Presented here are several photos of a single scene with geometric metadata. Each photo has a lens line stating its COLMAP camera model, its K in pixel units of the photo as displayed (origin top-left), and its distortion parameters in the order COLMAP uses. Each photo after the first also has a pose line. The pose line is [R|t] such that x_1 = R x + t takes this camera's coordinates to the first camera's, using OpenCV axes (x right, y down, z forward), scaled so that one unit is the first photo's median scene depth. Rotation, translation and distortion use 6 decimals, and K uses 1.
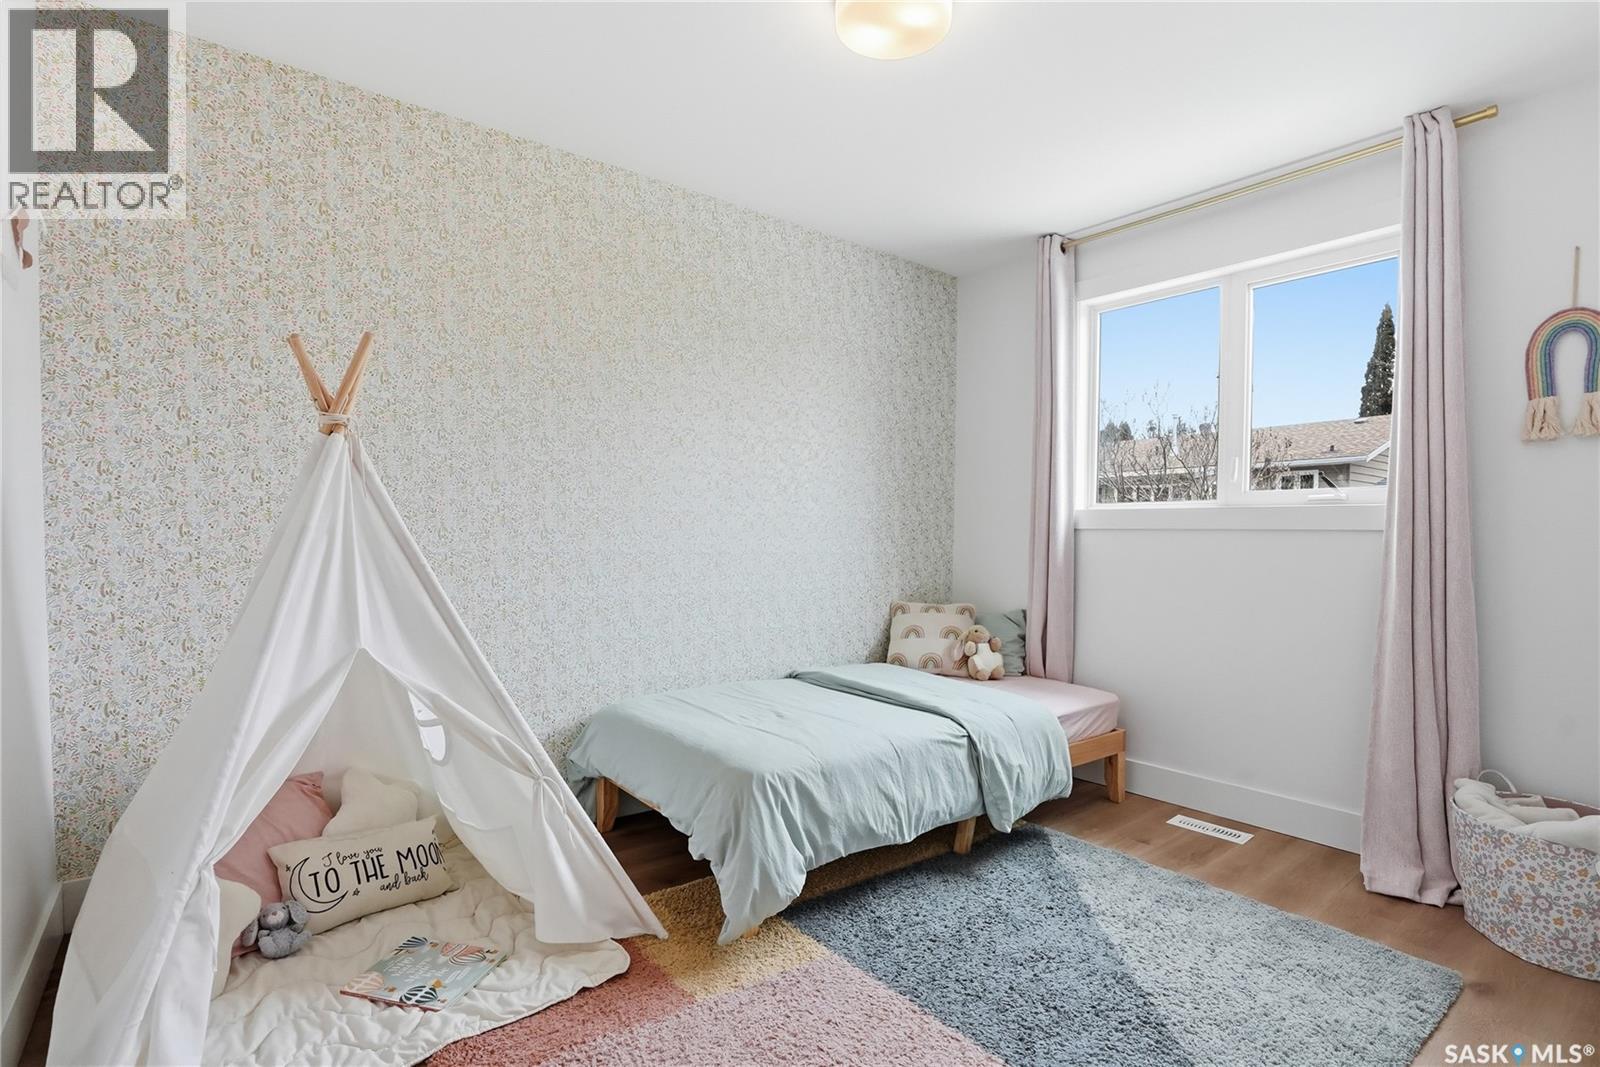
lens RADIAL K [[787.3, 0, 805.8], [0, 787.3, 559.3], [0, 0, 1]] dist [-0.037008, 0.000919]
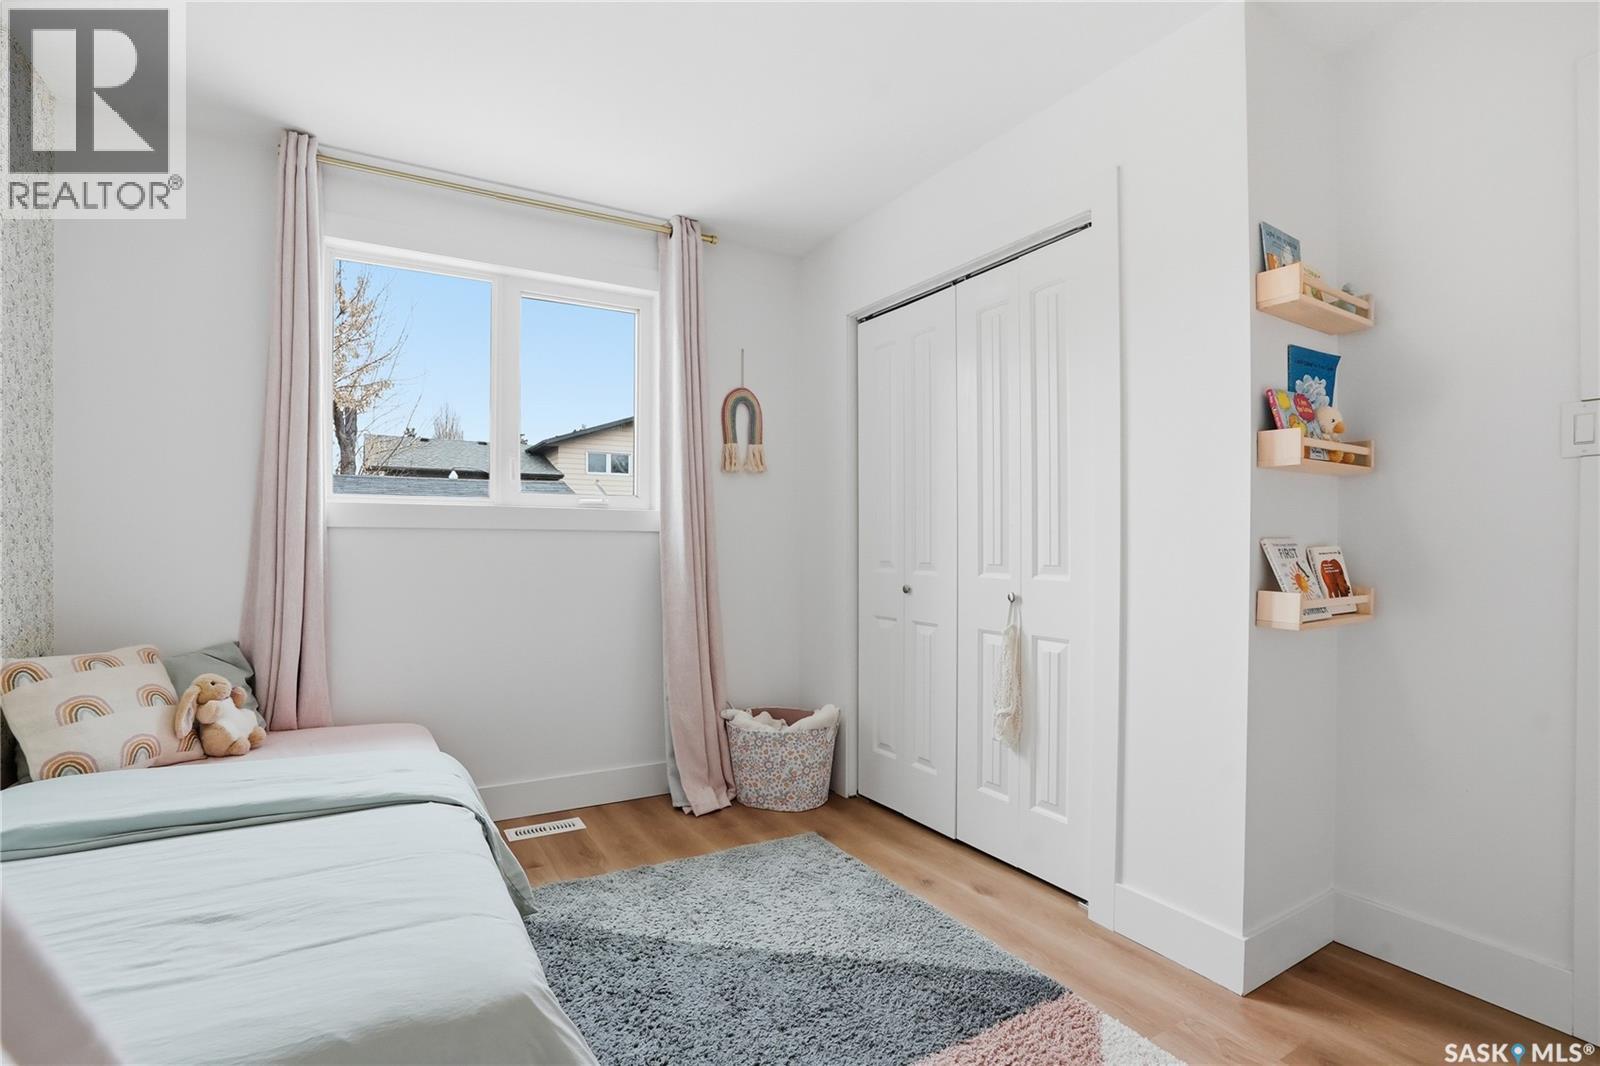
lens RADIAL K [[760.6, 0, 780.3], [0, 760.6, 534.1], [0, 0, 1]] dist [-0.034858, 0.000552]
pose [[0.142959, -0.001268, 0.989728, -0.456748], [0.025810, 0.999664, -0.002447, -0.025071], [-0.989392, 0.025894, 0.142944, 0.637096]]
